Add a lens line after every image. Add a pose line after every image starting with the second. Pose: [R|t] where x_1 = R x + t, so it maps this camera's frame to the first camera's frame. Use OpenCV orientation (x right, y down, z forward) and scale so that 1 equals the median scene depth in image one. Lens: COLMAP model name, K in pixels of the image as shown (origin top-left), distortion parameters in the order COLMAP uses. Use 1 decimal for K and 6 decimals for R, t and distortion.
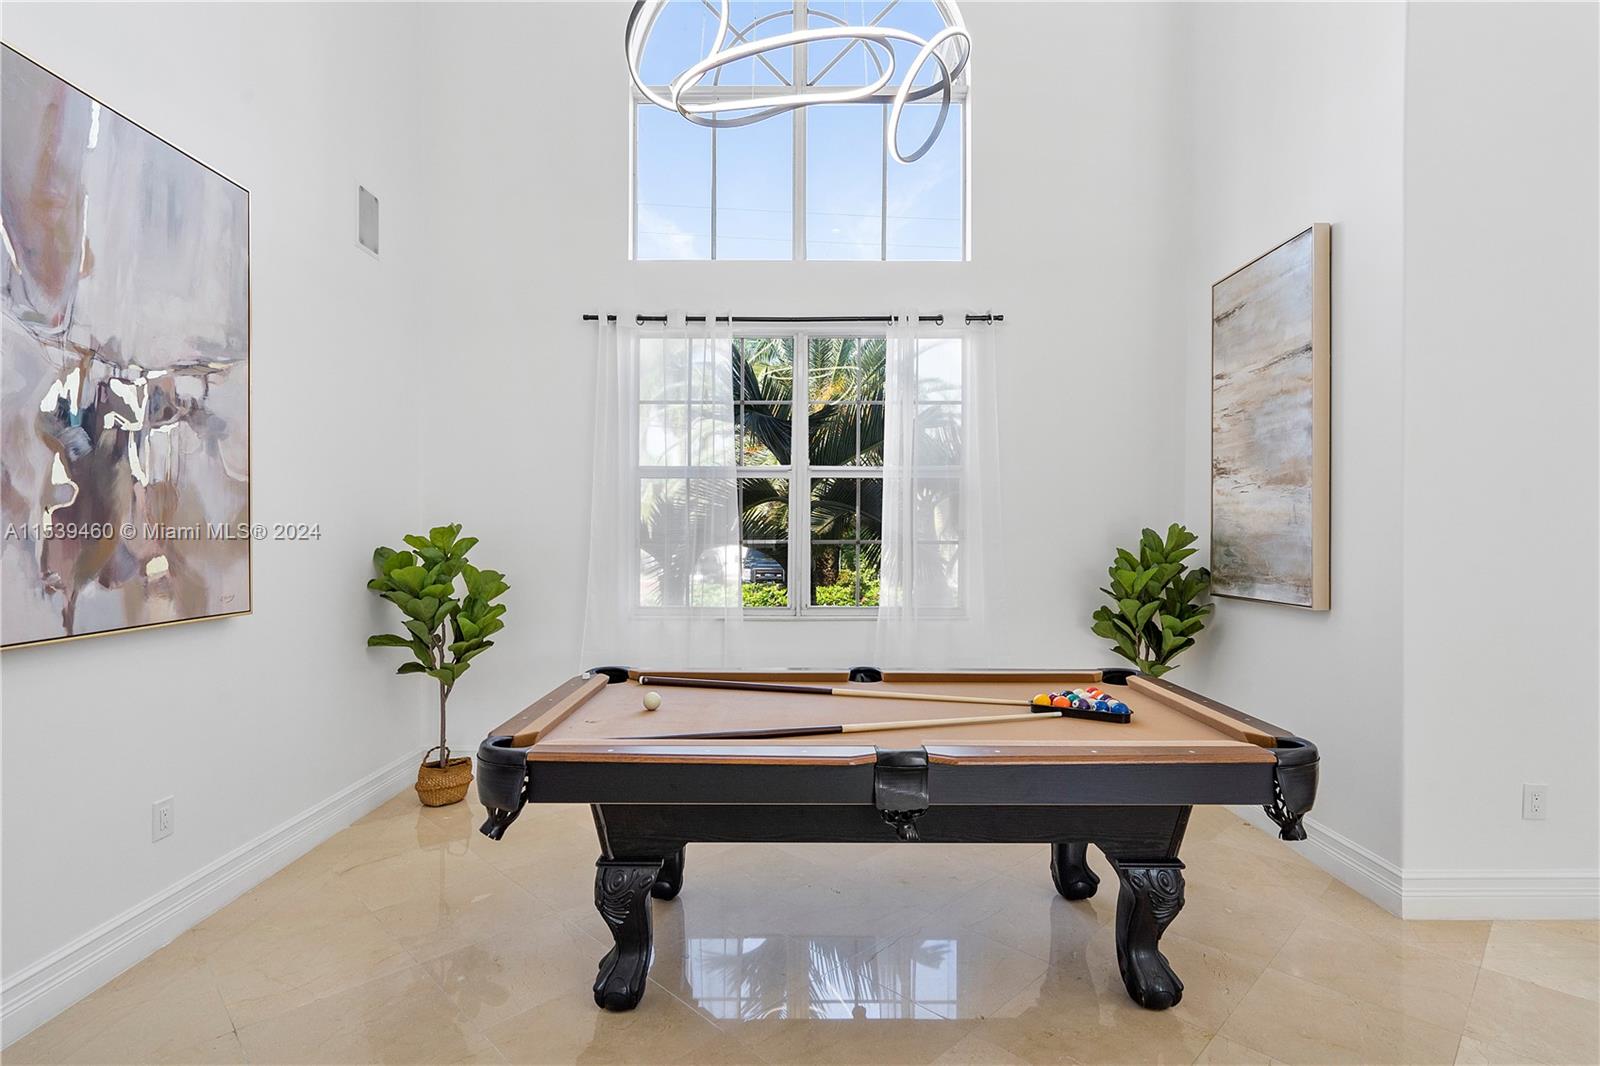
lens RADIAL K [[764.6, 0, 794.9], [0, 764.6, 520.0], [0, 0, 1]] dist [0.000092, 0.000881]
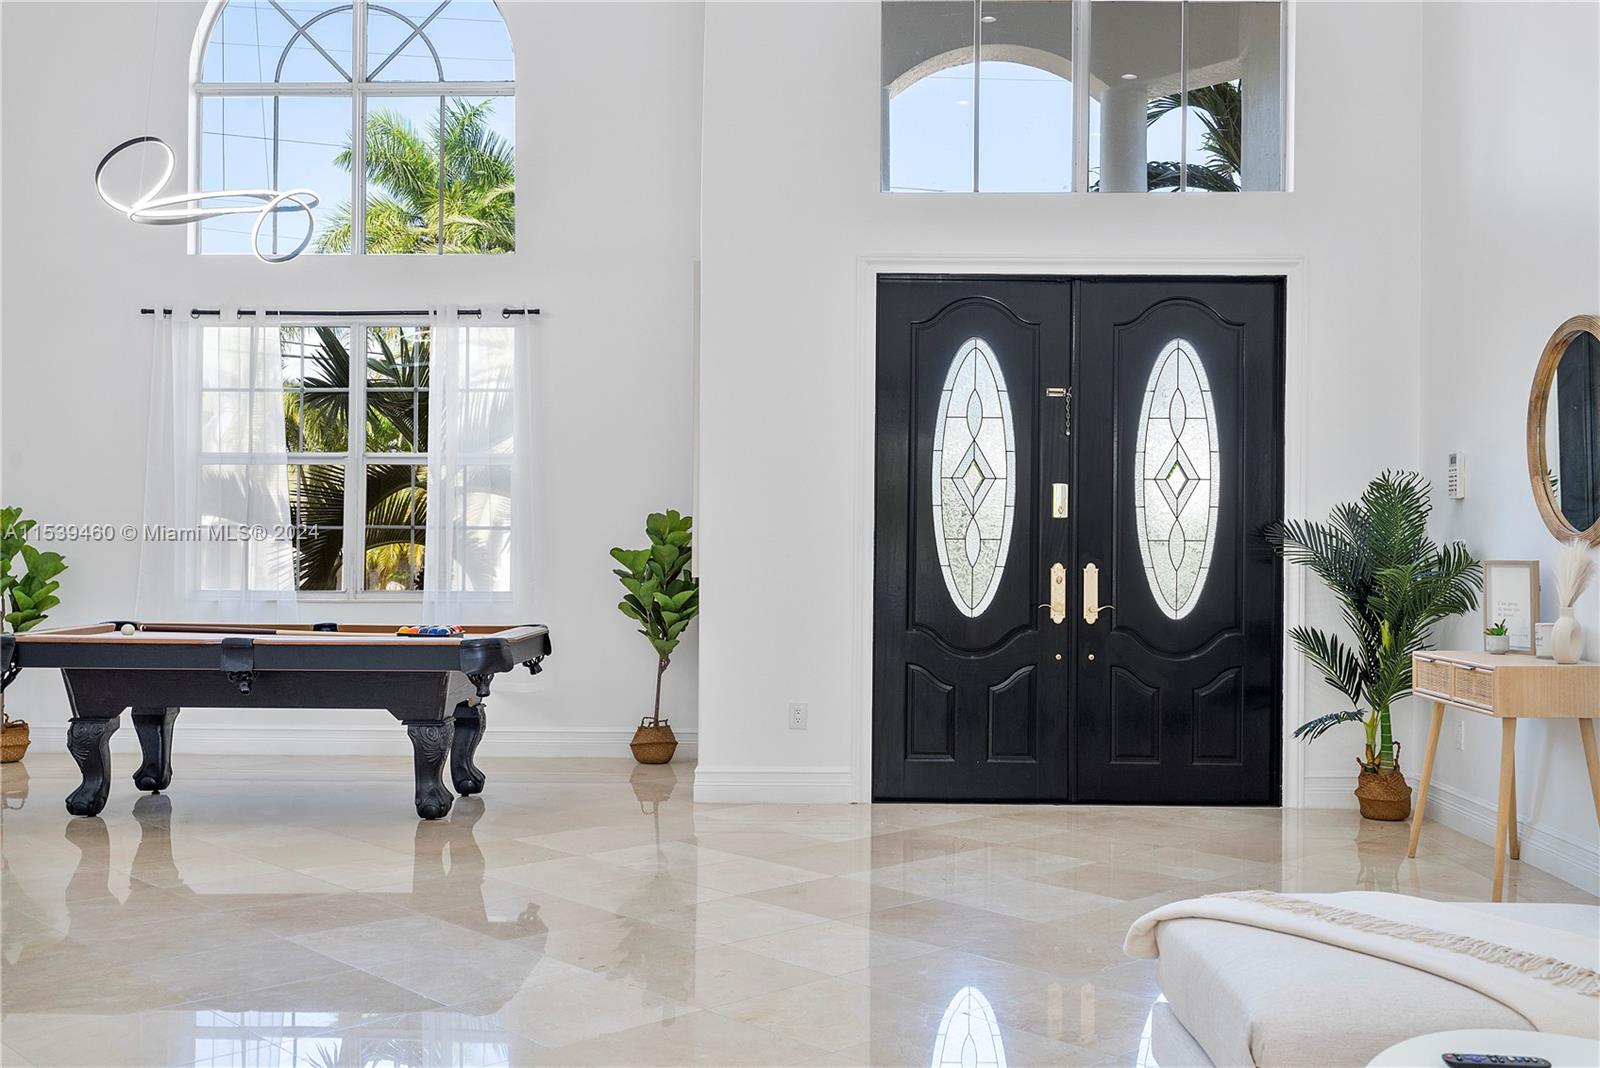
lens RADIAL K [[1594.2, 0, 796.9], [0, 1594.2, 527.6], [0, 0, 1]] dist [0.004516, 0.000000]
pose [[0.999164, 0.003163, -0.040760, 0.715881], [-0.003374, 0.999981, -0.005096, 0.039233], [0.040743, 0.005229, 0.999156, -1.153064]]
